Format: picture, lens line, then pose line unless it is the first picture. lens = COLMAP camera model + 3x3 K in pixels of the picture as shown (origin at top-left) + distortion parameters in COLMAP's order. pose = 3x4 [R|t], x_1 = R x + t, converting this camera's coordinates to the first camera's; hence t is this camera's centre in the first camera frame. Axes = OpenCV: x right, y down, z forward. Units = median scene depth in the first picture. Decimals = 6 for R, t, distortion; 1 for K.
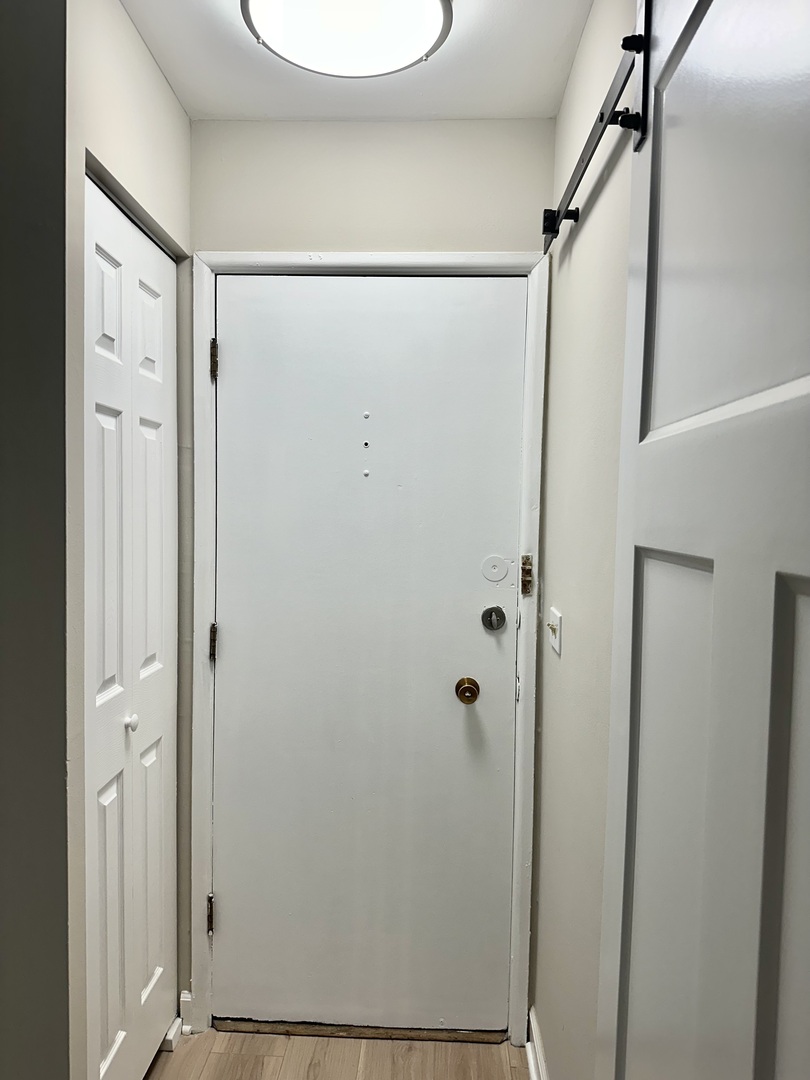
lens RADIAL K [[789.5, 0, 387.6], [0, 789.5, 536.0], [0, 0, 1]] dist [0.004468, -0.000999]
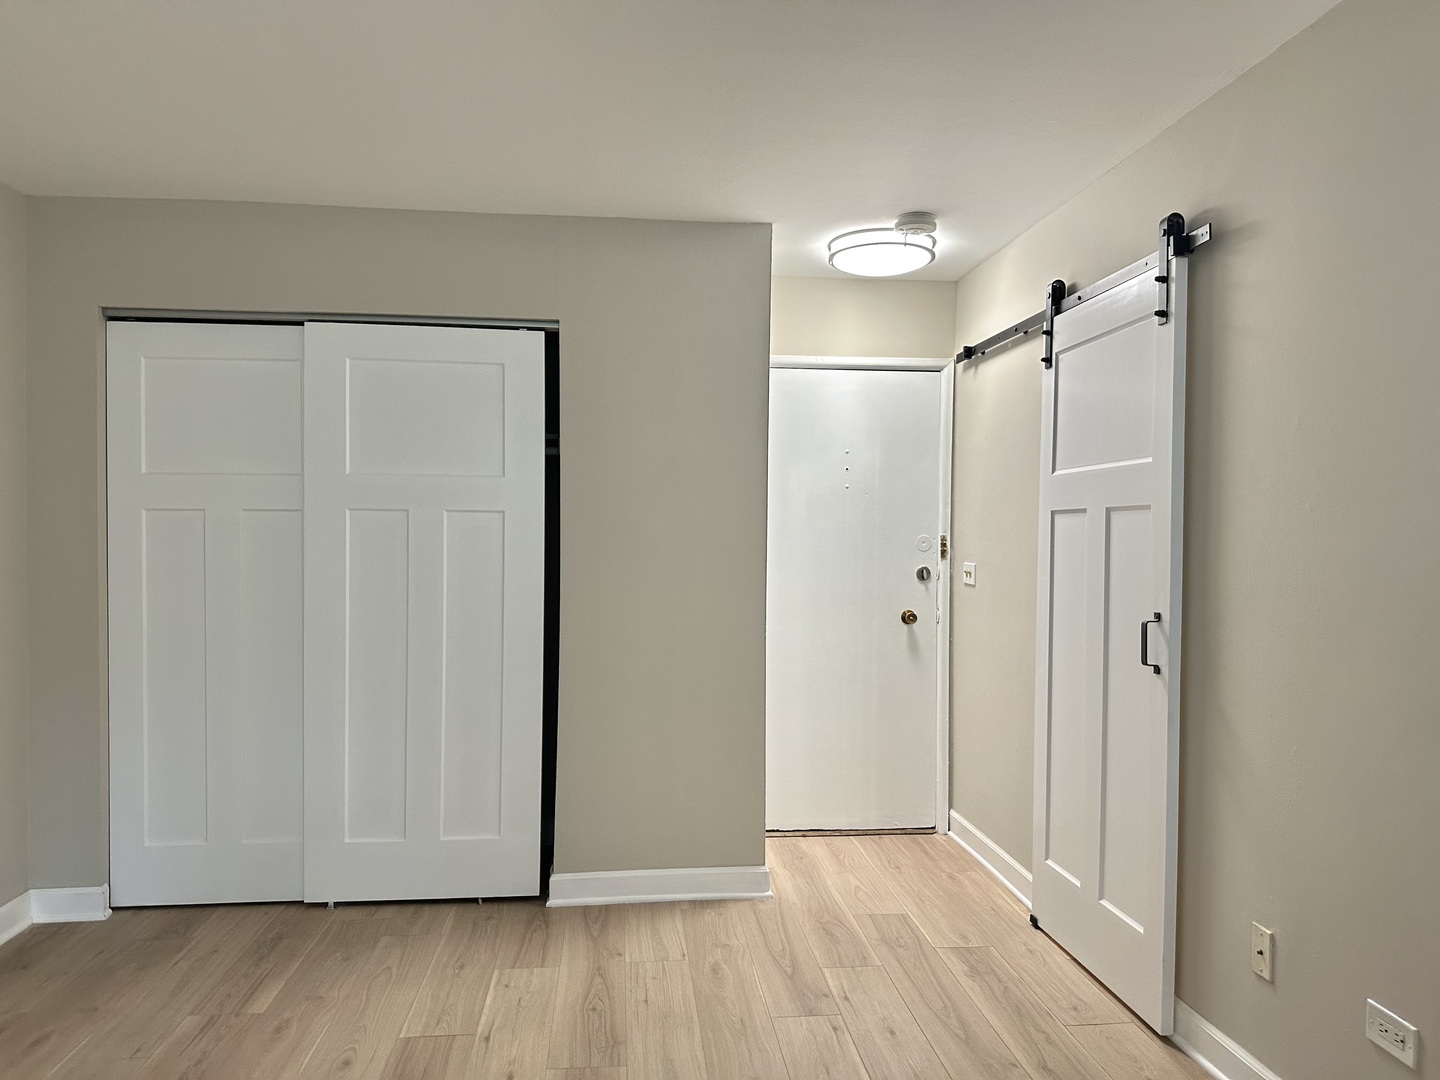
lens RADIAL K [[997.6, 0, 710.9], [0, 997.6, 535.2], [0, 0, 1]] dist [0.087322, -0.131631]
pose [[0.990044, -0.009746, 0.140421, -0.615224], [0.015015, 0.999220, -0.036513, 0.094339], [-0.139956, 0.038258, 0.989418, -1.052051]]
